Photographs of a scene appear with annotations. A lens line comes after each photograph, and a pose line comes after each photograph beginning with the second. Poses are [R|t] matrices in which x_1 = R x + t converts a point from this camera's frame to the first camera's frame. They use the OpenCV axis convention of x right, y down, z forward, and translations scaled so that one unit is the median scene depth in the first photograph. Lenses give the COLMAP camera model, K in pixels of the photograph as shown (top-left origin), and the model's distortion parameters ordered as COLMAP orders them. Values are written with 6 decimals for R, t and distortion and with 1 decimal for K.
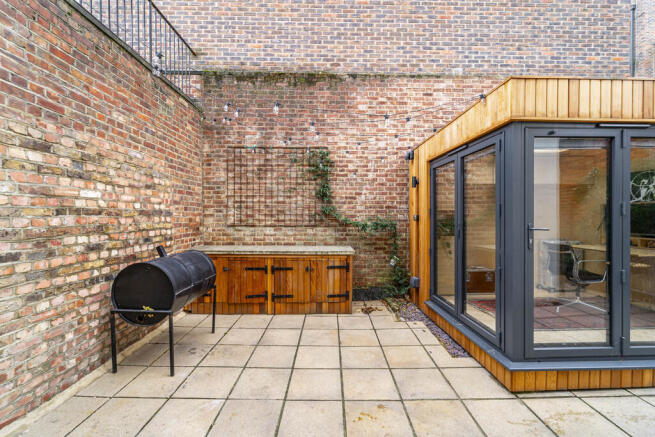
lens RADIAL K [[281.6, 0, 326.0], [0, 281.6, 217.0], [0, 0, 1]] dist [0.002354, -0.000418]
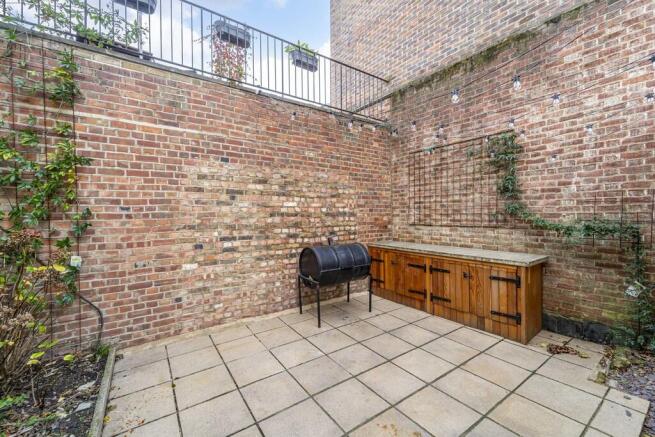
lens RADIAL K [[265.6, 0, 328.5], [0, 265.6, 217.2], [0, 0, 1]] dist [0.001536, -0.000336]
pose [[0.581962, 0.000104, -0.813216, 0.364669], [0.005767, 0.999974, 0.004255, -0.004936], [0.813196, -0.007166, 0.581946, 0.154085]]
